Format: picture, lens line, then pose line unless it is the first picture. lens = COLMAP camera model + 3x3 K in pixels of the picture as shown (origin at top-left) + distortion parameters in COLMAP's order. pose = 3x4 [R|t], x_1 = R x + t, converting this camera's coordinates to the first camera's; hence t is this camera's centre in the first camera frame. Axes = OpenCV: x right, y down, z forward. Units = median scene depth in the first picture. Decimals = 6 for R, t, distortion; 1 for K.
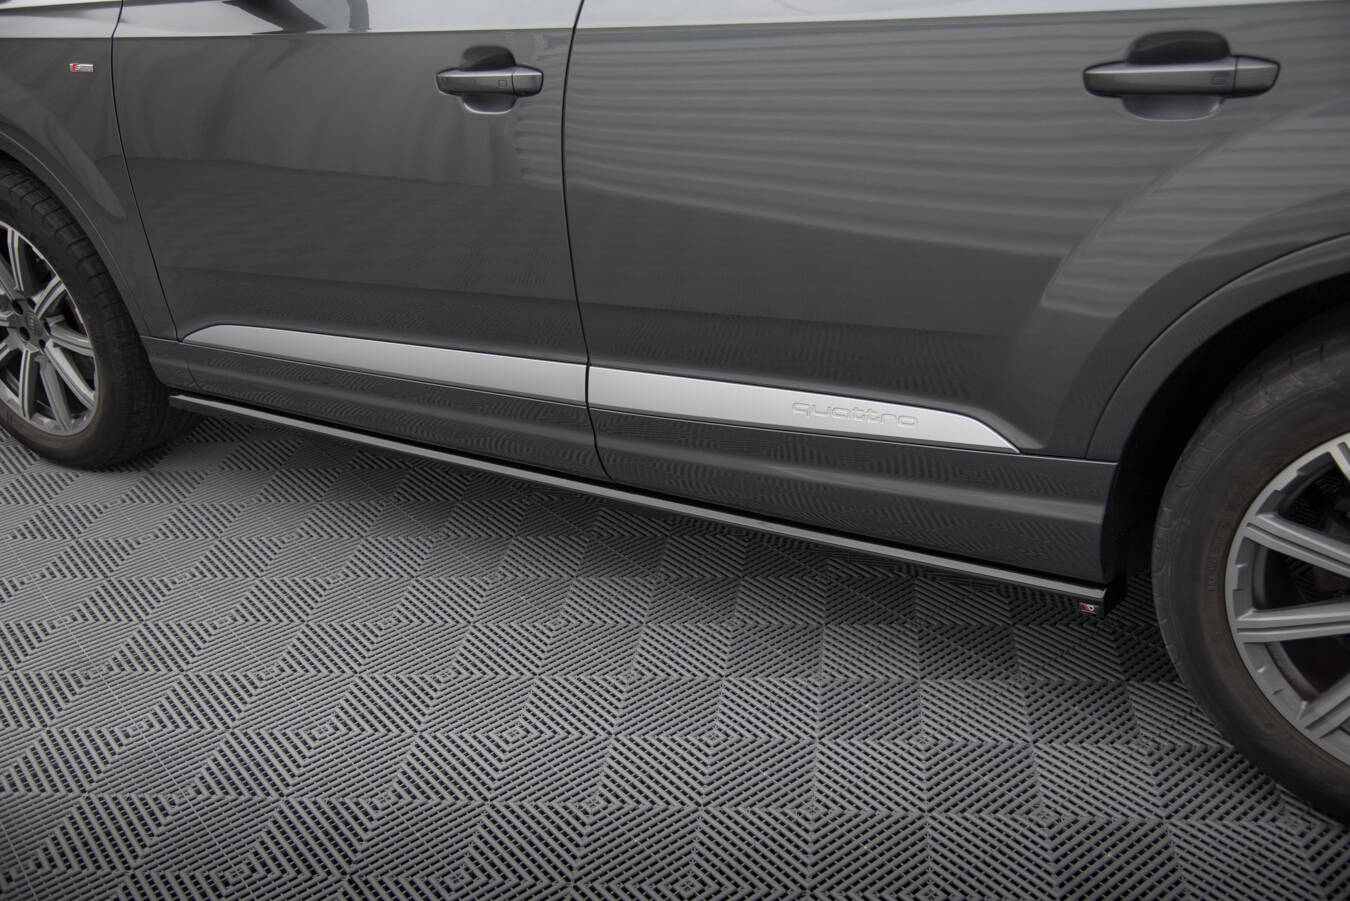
lens RADIAL K [[1311.8, 0, 680.2], [0, 1311.8, 453.6], [0, 0, 1]] dist [0.044591, 0.007953]
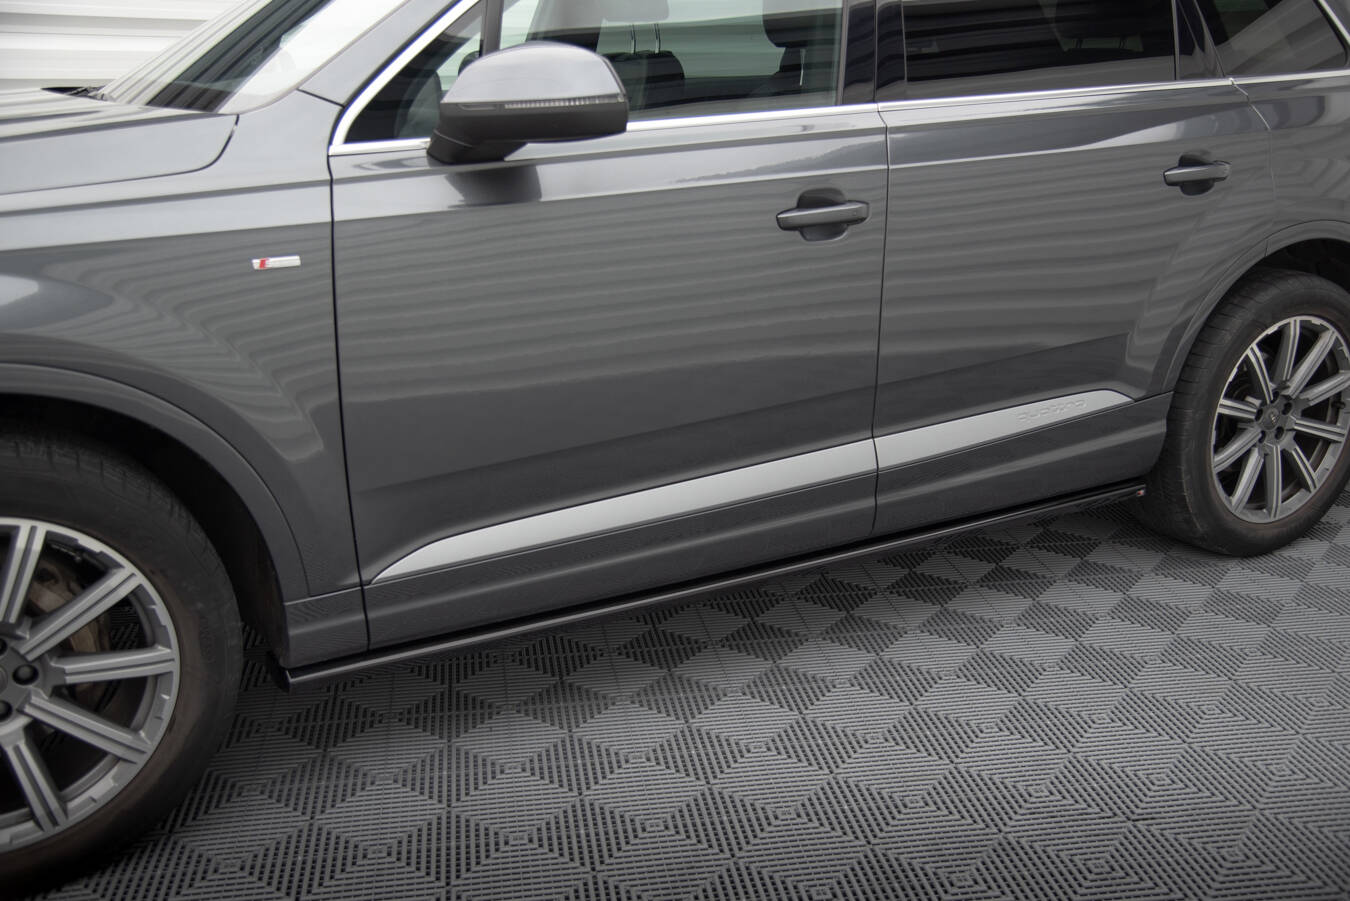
lens RADIAL K [[1338.7, 0, 678.5], [0, 1338.7, 458.5], [0, 0, 1]] dist [0.010393, 0.136592]
pose [[0.483237, -0.195803, 0.853313, -1.223415], [0.341188, 0.939728, 0.022415, -0.139046], [-0.806271, 0.280309, 0.520917, 0.501475]]
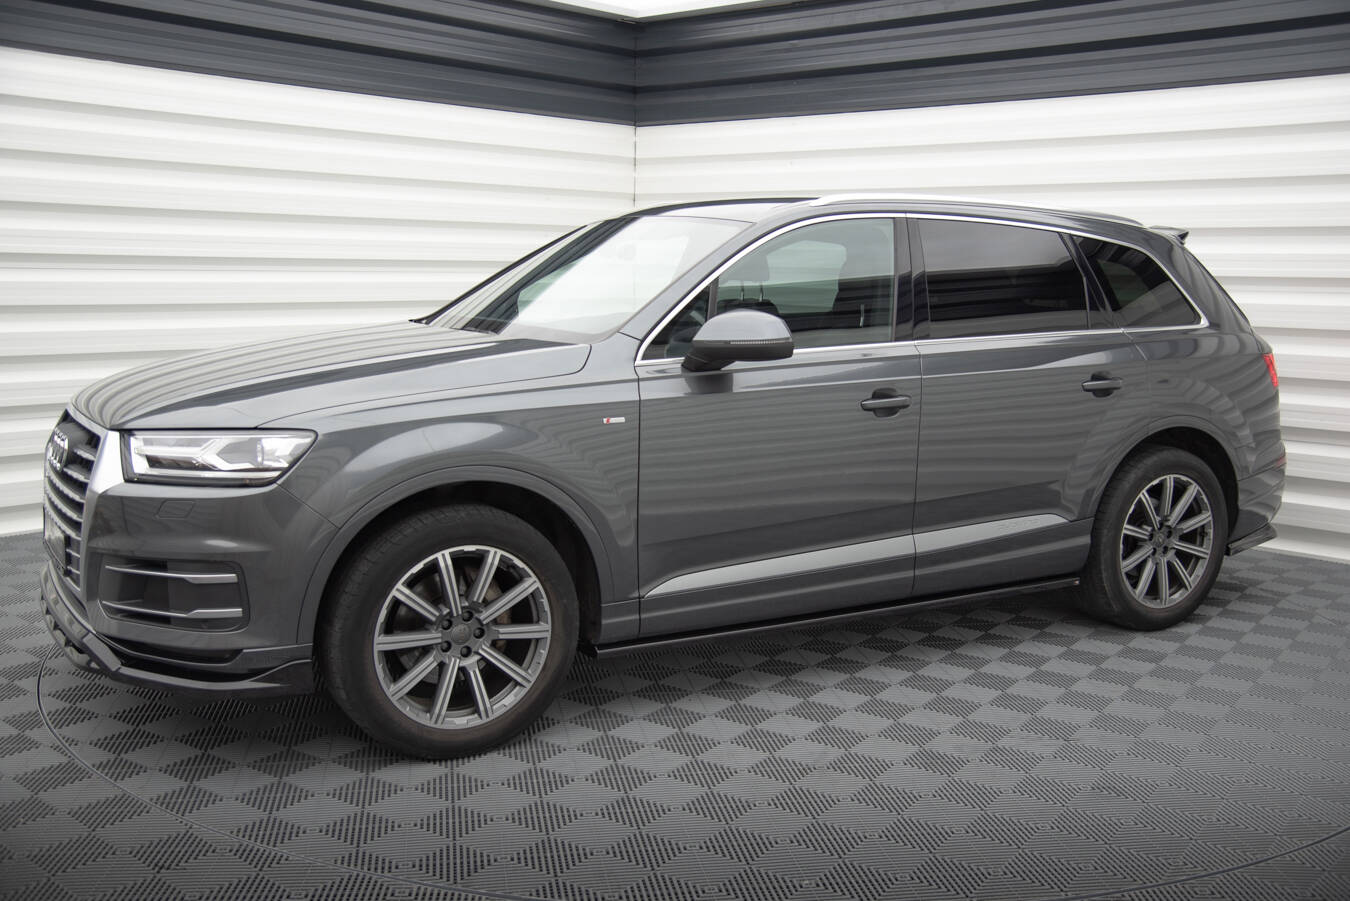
lens RADIAL K [[1311.8, 0, 680.2], [0, 1311.8, 453.6], [0, 0, 1]] dist [0.044591, 0.007953]
pose [[0.470516, -0.058574, 0.880445, -2.039168], [0.324767, 0.939250, -0.111072, -0.076200], [-0.820452, 0.338200, 0.460955, 0.308138]]
